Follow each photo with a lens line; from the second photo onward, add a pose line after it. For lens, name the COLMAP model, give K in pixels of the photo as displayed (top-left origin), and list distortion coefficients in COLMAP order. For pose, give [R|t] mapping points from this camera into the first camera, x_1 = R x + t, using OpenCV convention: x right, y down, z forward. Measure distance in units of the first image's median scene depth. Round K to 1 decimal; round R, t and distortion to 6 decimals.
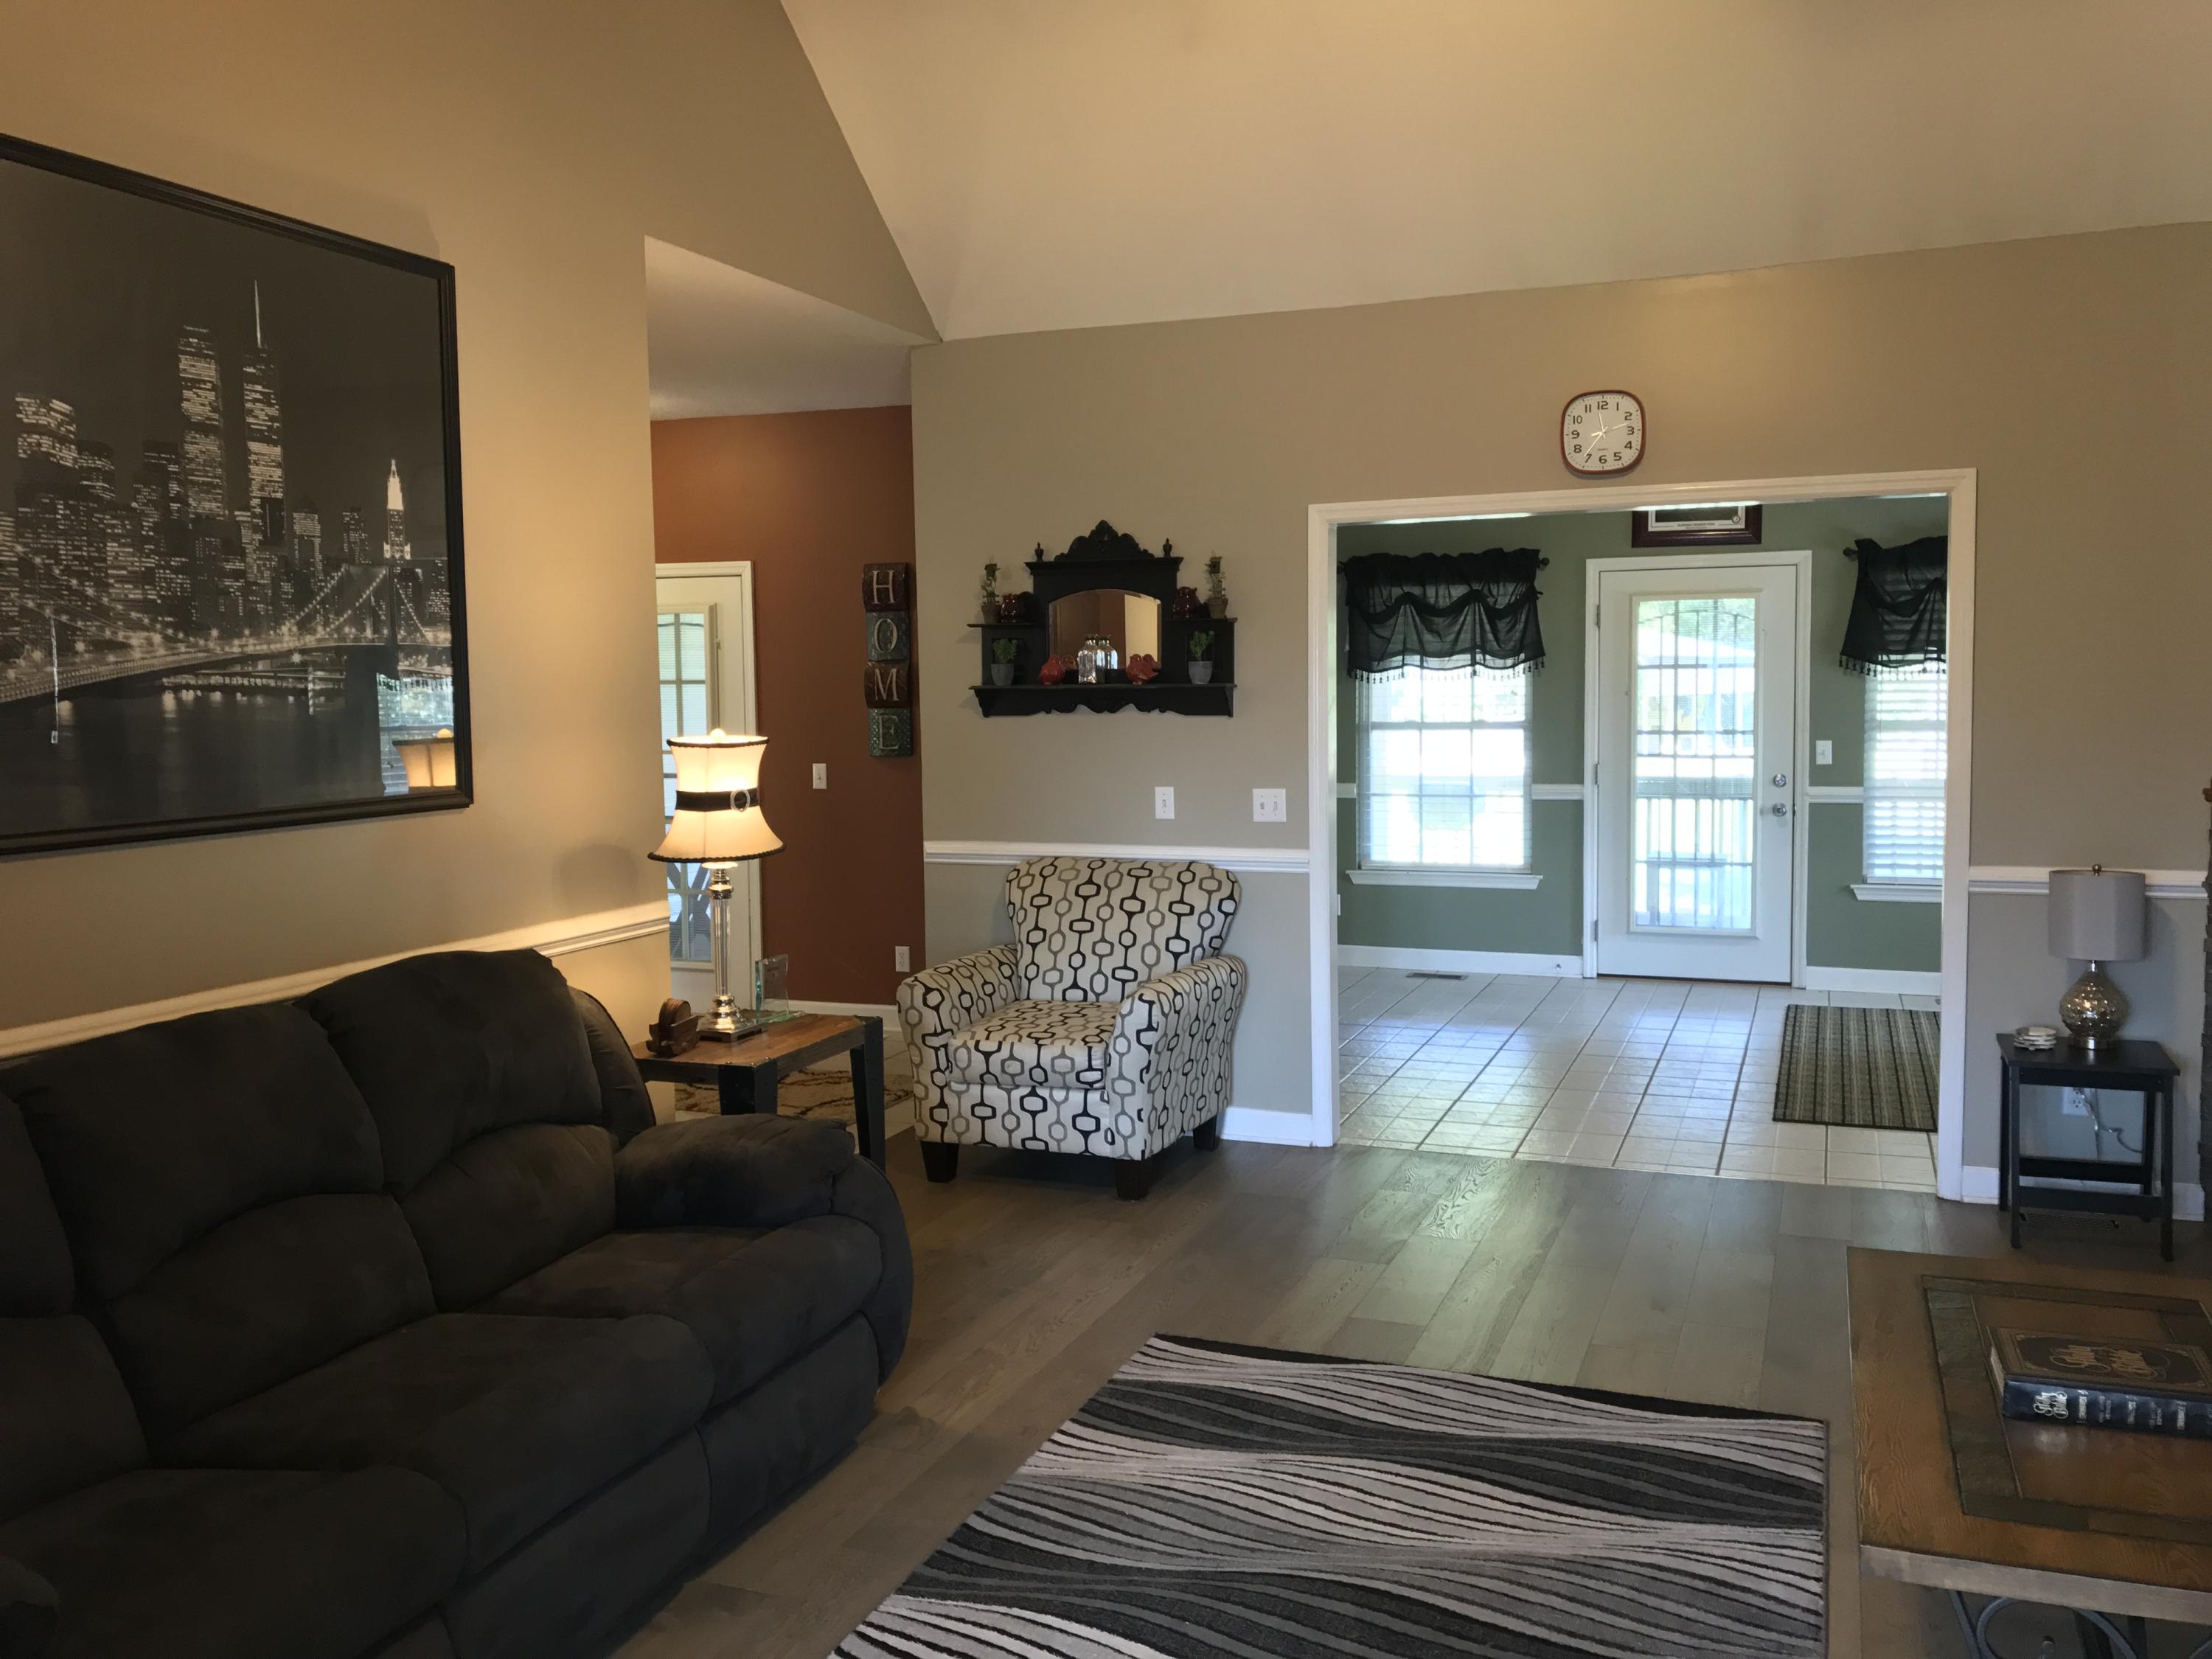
lens RADIAL K [[1819.4, 0, 1106.0], [0, 1819.4, 829.5], [0, 0, 1]] dist [0.053666, -0.112682]
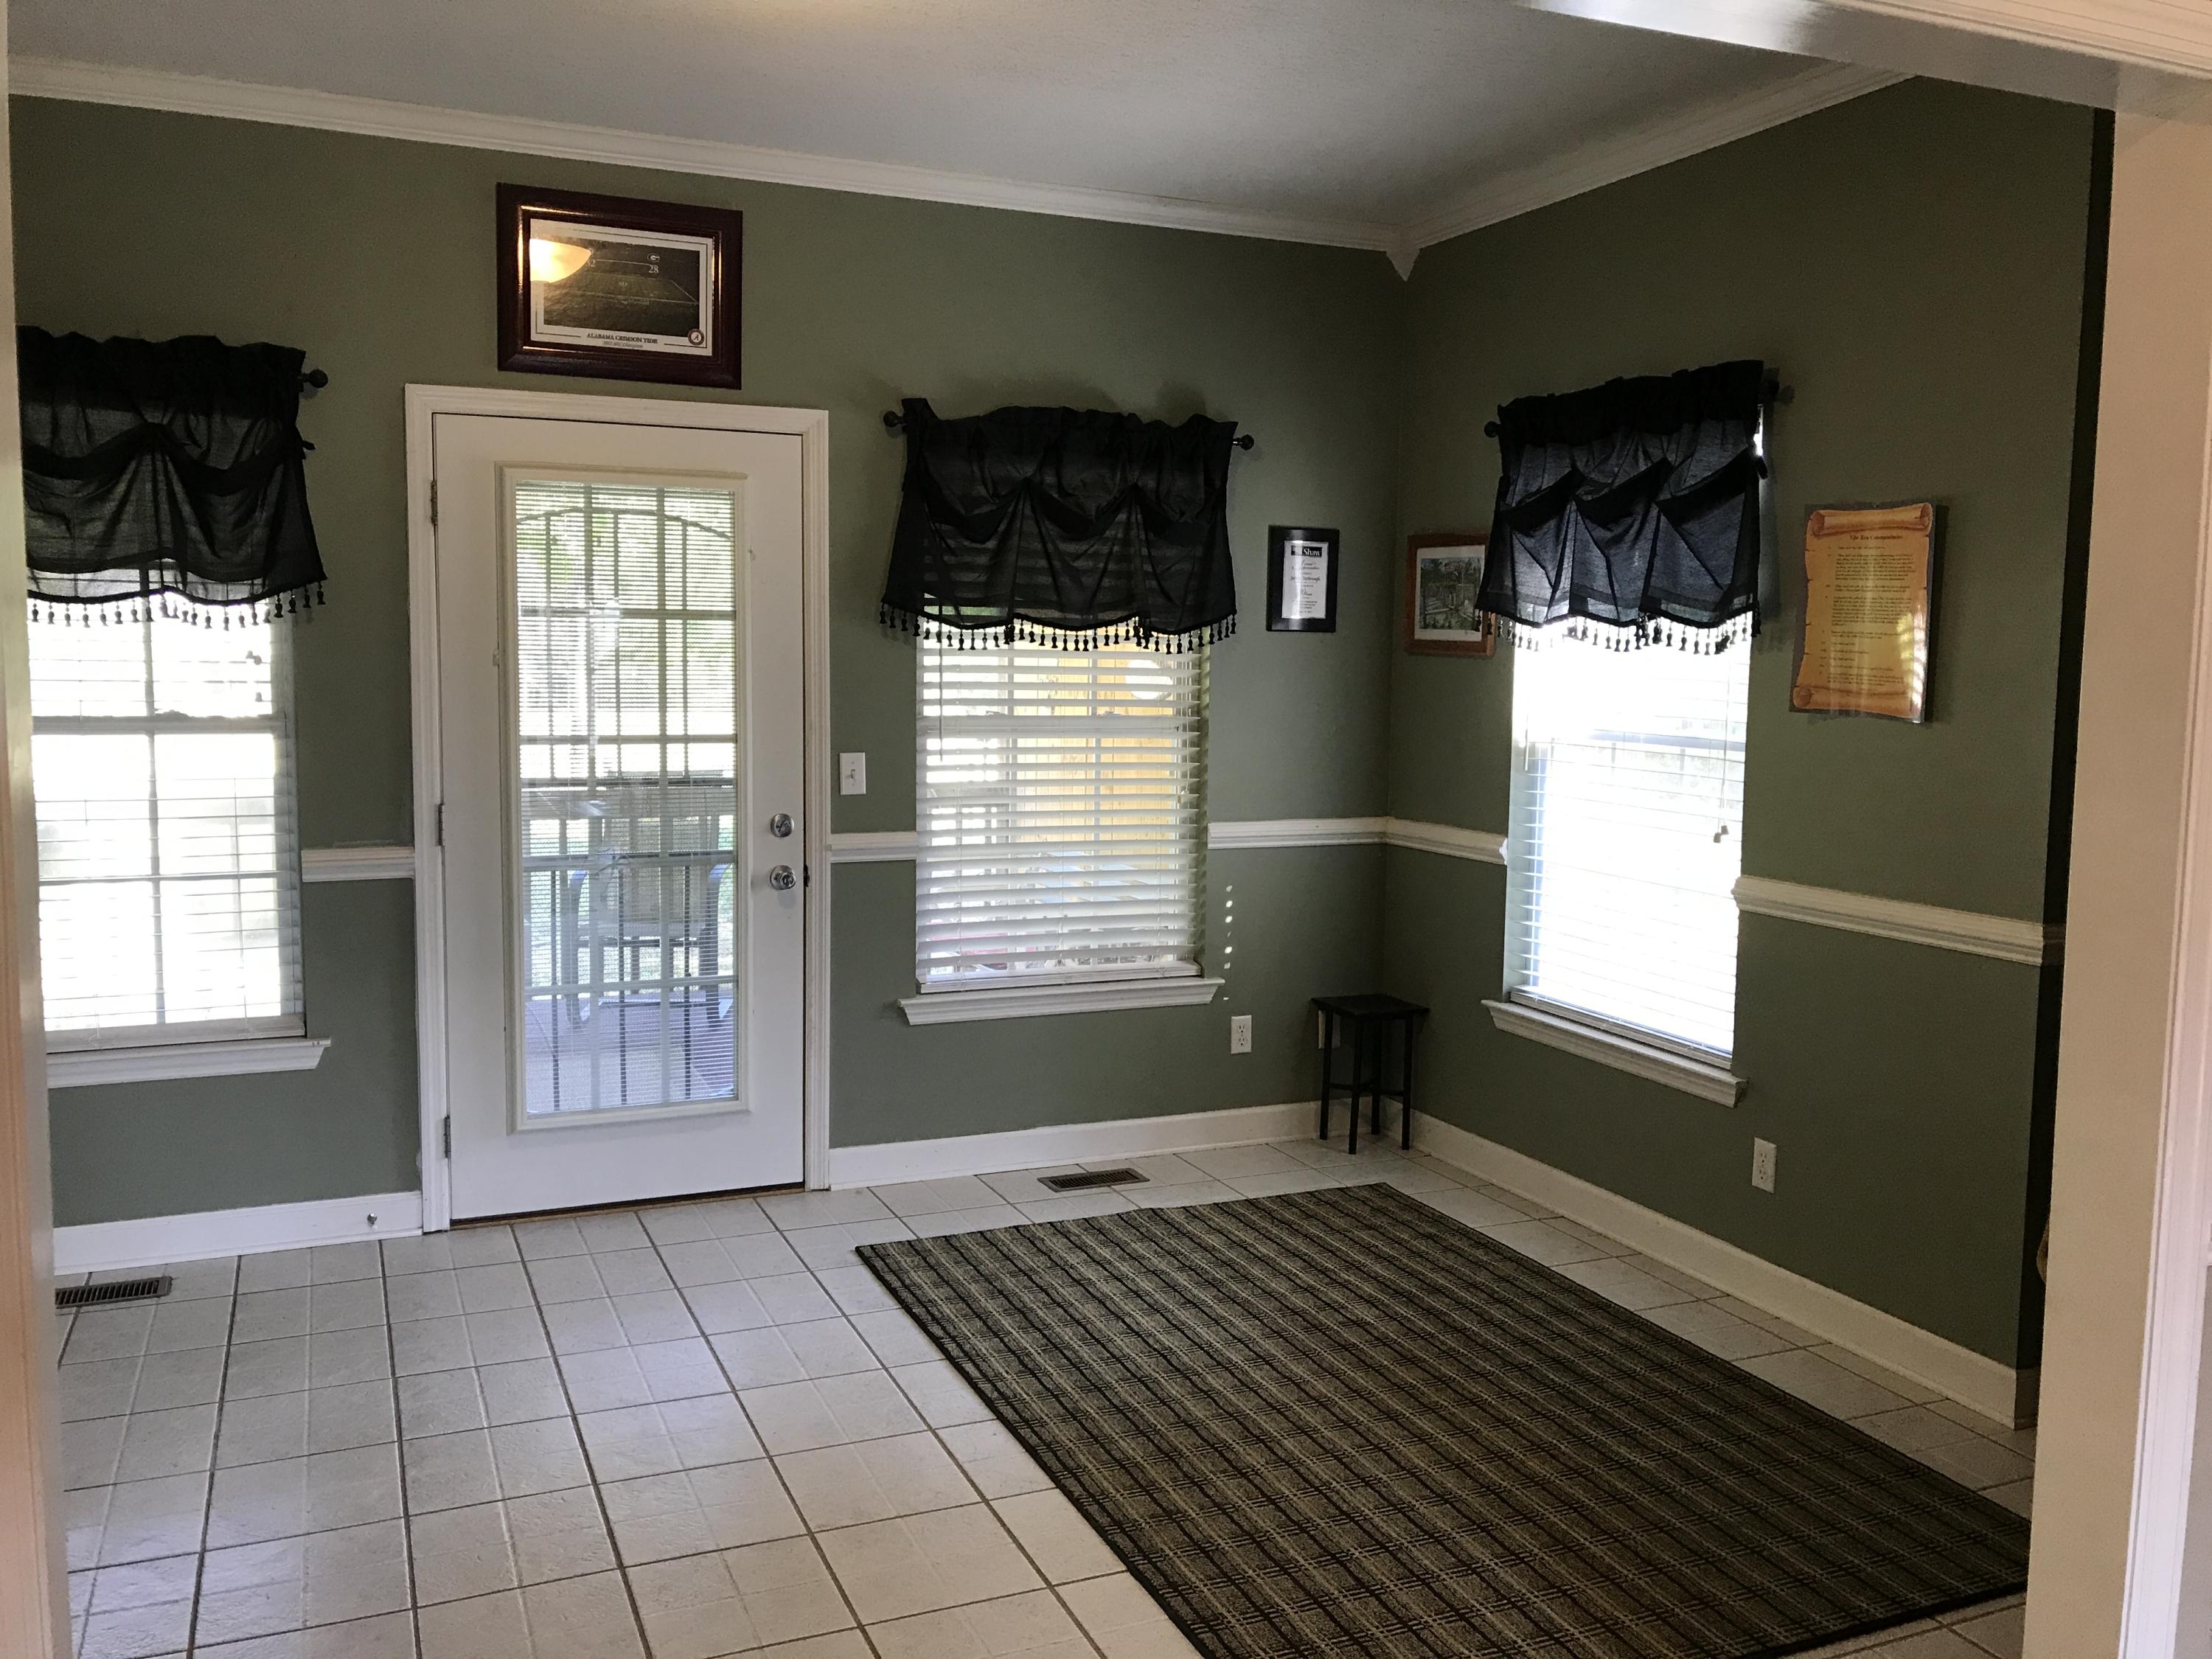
lens RADIAL K [[1819.4, 0, 1106.0], [0, 1819.4, 829.5], [0, 0, 1]] dist [0.053666, -0.112682]
pose [[0.698606, -0.050698, 0.713708, 0.041288], [0.037666, 0.998709, 0.034074, -0.039569], [-0.714514, 0.003078, 0.699614, 0.527914]]
